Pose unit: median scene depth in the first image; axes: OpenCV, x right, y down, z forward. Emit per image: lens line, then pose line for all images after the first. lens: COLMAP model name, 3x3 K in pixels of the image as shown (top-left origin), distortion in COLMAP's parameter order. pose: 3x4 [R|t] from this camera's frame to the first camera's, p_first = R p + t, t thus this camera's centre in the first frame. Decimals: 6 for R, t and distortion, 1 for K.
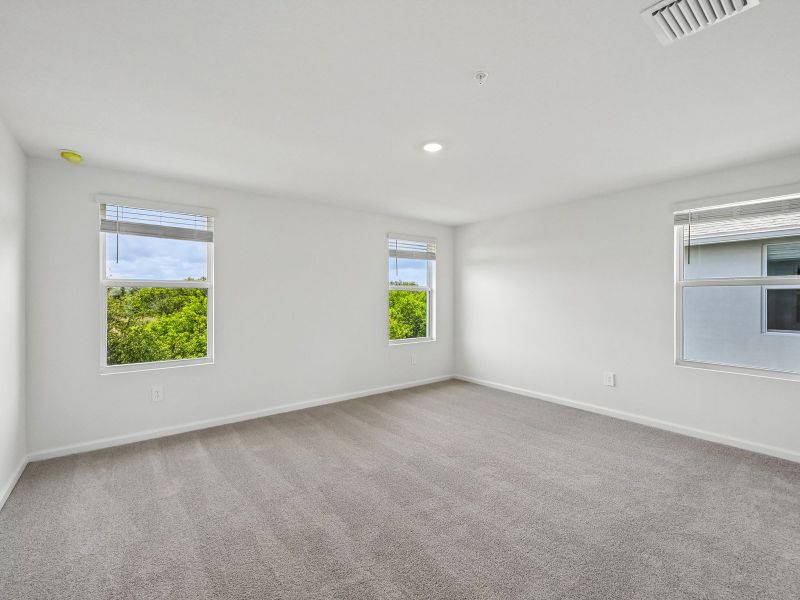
lens RADIAL K [[363.0, 0, 398.6], [0, 363.0, 296.8], [0, 0, 1]] dist [-0.000065, 0.000216]
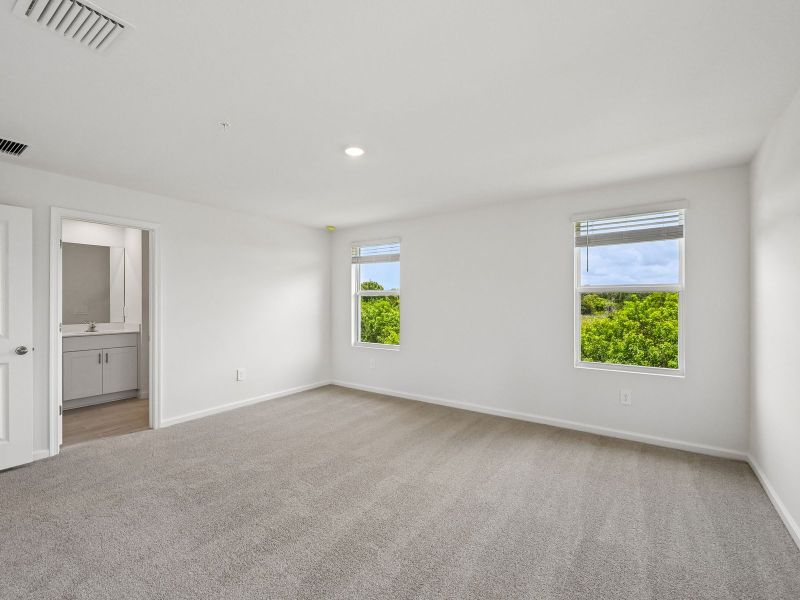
lens RADIAL K [[363.0, 0, 398.6], [0, 363.0, 296.8], [0, 0, 1]] dist [-0.000065, 0.000216]
pose [[0.282381, -0.013210, -0.959211, 0.677772], [-0.000338, 0.999904, -0.013869, 0.002169], [0.959302, 0.004240, 0.282350, 0.524292]]
